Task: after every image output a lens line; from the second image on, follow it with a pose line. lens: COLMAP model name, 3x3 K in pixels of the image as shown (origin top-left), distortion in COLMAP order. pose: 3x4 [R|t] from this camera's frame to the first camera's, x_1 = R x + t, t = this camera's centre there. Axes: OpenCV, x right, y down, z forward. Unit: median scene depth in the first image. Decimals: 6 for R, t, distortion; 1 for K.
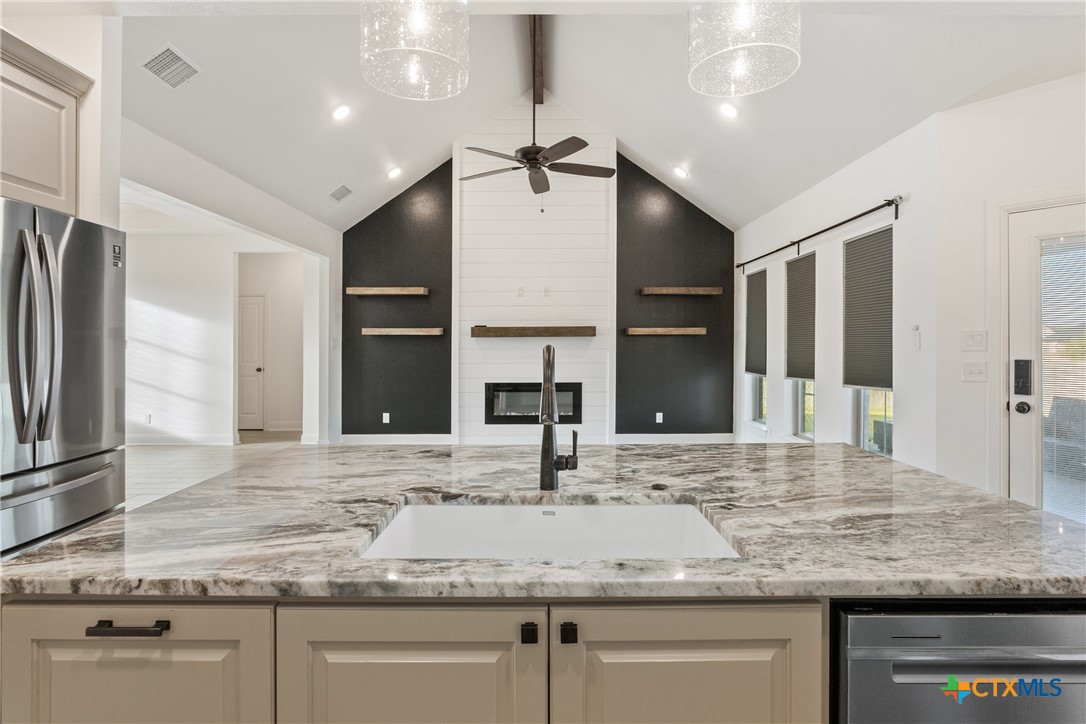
lens RADIAL K [[554.0, 0, 542.6], [0, 554.0, 344.8], [0, 0, 1]] dist [-0.005011, -0.002058]
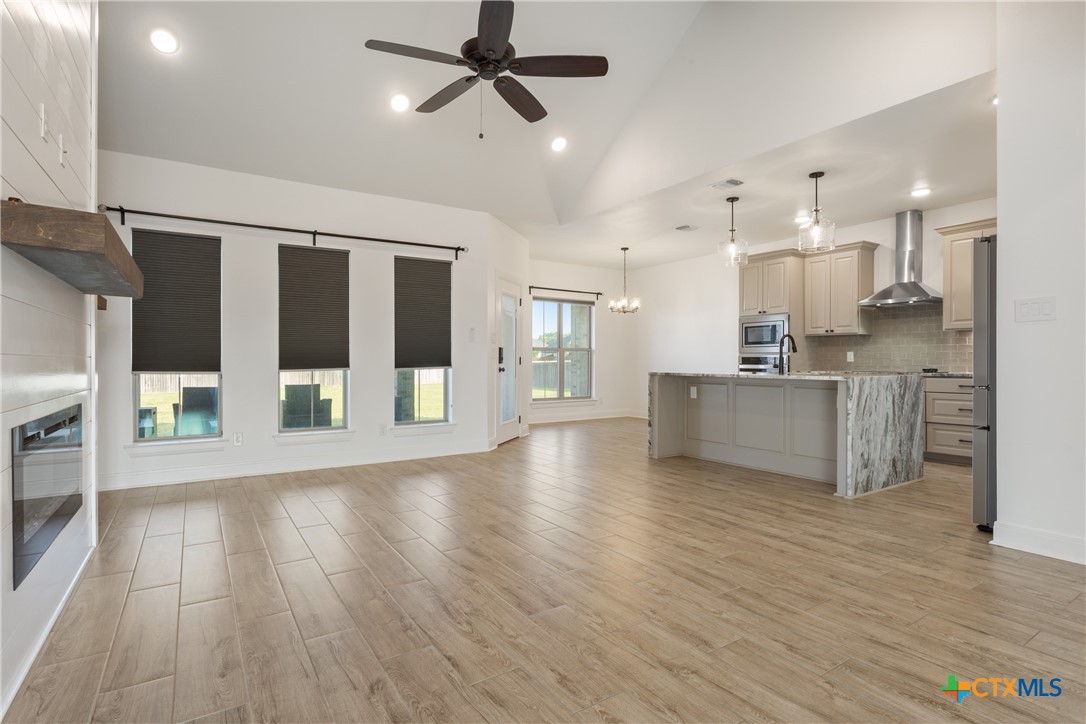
lens RADIAL K [[543.0, 0, 536.0], [0, 543.0, 362.0], [0, 0, 1]] dist [-0.017074, 0.000311]
pose [[-0.547825, 0.001957, 0.836591, -0.441853], [0.004165, 0.999991, 0.000389, 0.038285], [-0.836583, 0.003698, -0.547828, 0.925200]]
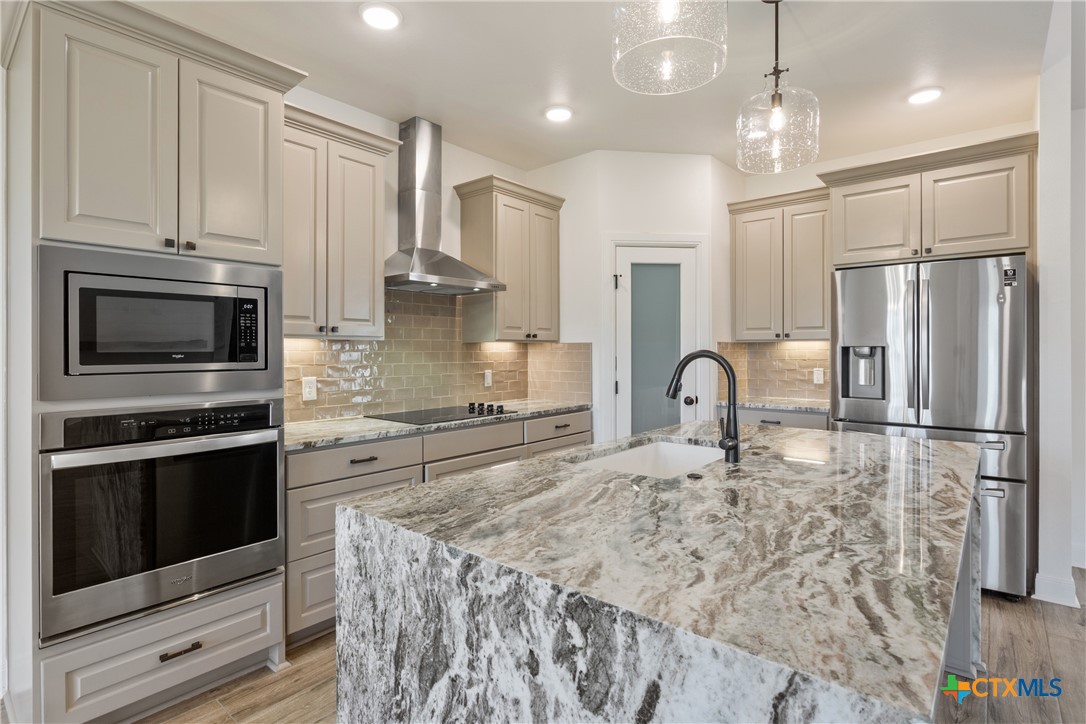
lens RADIAL K [[541.1, 0, 539.5], [0, 541.1, 350.4], [0, 0, 1]] dist [-0.003636, -0.000862]
pose [[-0.653879, 0.004792, -0.756584, 0.273222], [-0.000156, 0.999979, 0.006469, -0.001714], [0.756599, 0.004348, -0.653865, 0.324096]]
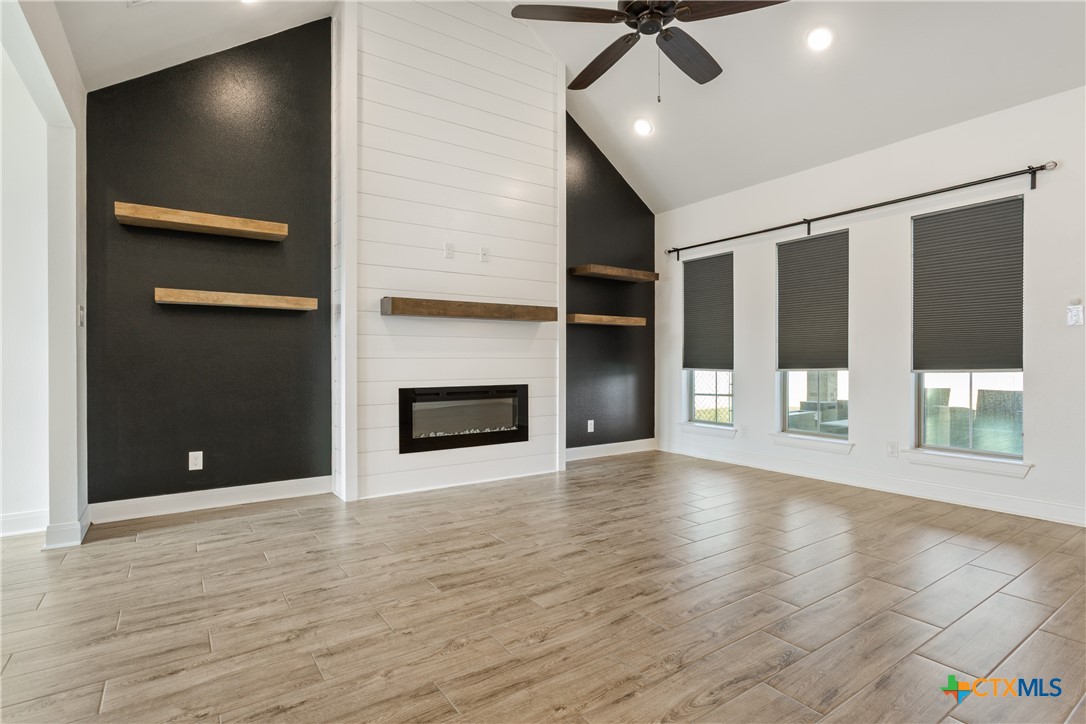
lens RADIAL K [[541.1, 0, 539.5], [0, 541.1, 350.4], [0, 0, 1]] dist [-0.003636, -0.000862]
pose [[0.827982, 0.012319, 0.560619, -0.317966], [-0.000595, 0.999777, -0.021089, 0.038247], [-0.560754, 0.017128, 0.827805, 0.396945]]
